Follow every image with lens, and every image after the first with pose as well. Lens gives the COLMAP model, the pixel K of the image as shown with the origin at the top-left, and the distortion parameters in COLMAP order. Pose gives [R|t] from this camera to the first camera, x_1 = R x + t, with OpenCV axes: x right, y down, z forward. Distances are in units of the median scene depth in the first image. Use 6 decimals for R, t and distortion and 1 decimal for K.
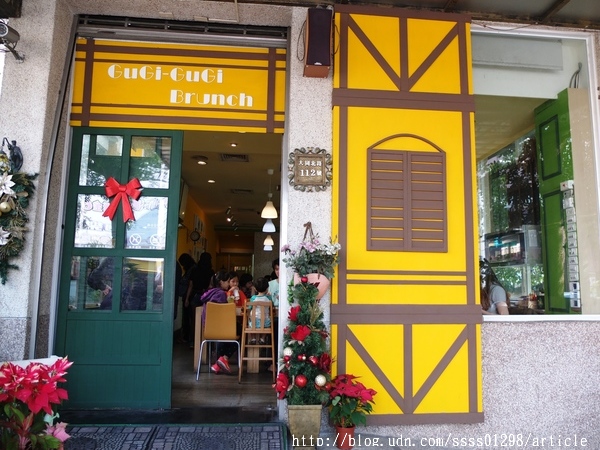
lens RADIAL K [[476.1, 0, 309.7], [0, 476.1, 227.5], [0, 0, 1]] dist [-0.073408, 0.060178]
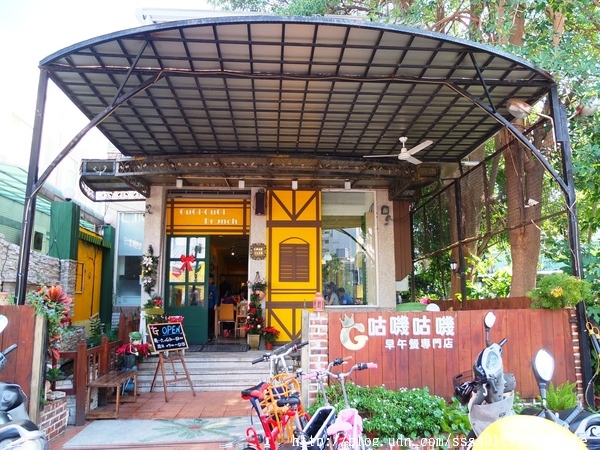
lens RADIAL K [[483.7, 0, 310.1], [0, 483.7, 226.9], [0, 0, 1]] dist [-0.052534, 0.000428]
pose [[0.999550, -0.021546, -0.020862, 0.350251], [0.021039, 0.999485, -0.024223, -0.187298], [0.021373, 0.023774, 0.999489, -1.704848]]
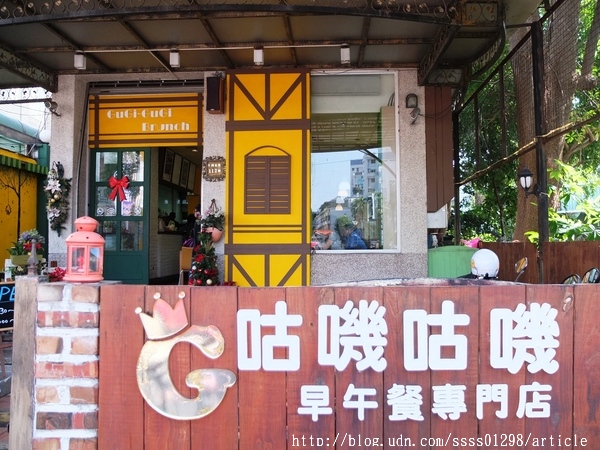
lens RADIAL K [[476.1, 0, 309.7], [0, 476.1, 227.5], [0, 0, 1]] dist [-0.073408, 0.060178]
pose [[0.990355, -0.021197, -0.136924, 0.583413], [0.034193, 0.995053, 0.093273, -0.057182], [0.134269, -0.097055, 0.986181, -0.706364]]
